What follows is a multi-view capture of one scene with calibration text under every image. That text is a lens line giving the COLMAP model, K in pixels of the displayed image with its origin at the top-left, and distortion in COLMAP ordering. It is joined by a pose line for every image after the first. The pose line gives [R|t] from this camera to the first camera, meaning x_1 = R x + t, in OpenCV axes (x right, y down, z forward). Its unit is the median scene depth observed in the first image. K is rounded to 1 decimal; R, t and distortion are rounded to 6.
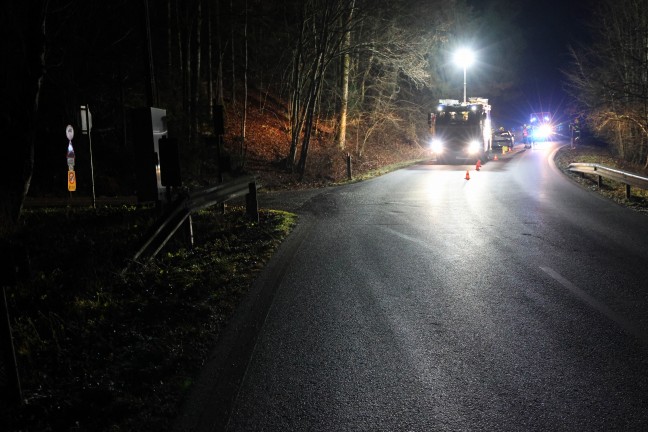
lens RADIAL K [[712.2, 0, 324.0], [0, 712.2, 216.0], [0, 0, 1]] dist [-0.071467, 0.007298]
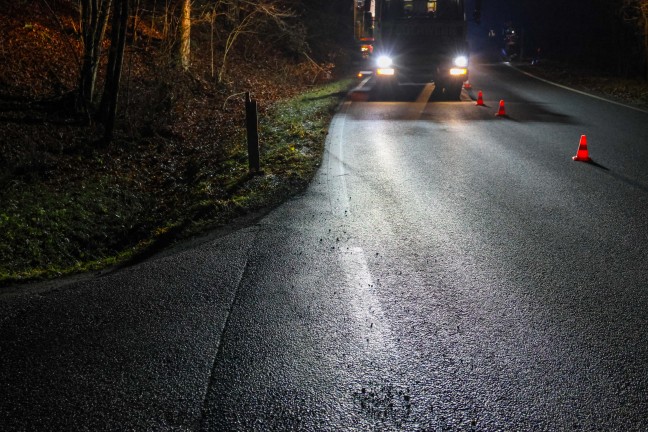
lens RADIAL K [[712.2, 0, 324.0], [0, 712.2, 216.0], [0, 0, 1]] dist [-0.071467, 0.007298]
pose [[0.968991, -0.055186, 0.240854, -0.008692], [0.026003, 0.992103, 0.122704, -0.049591], [-0.245723, -0.112637, 0.962774, 0.470926]]
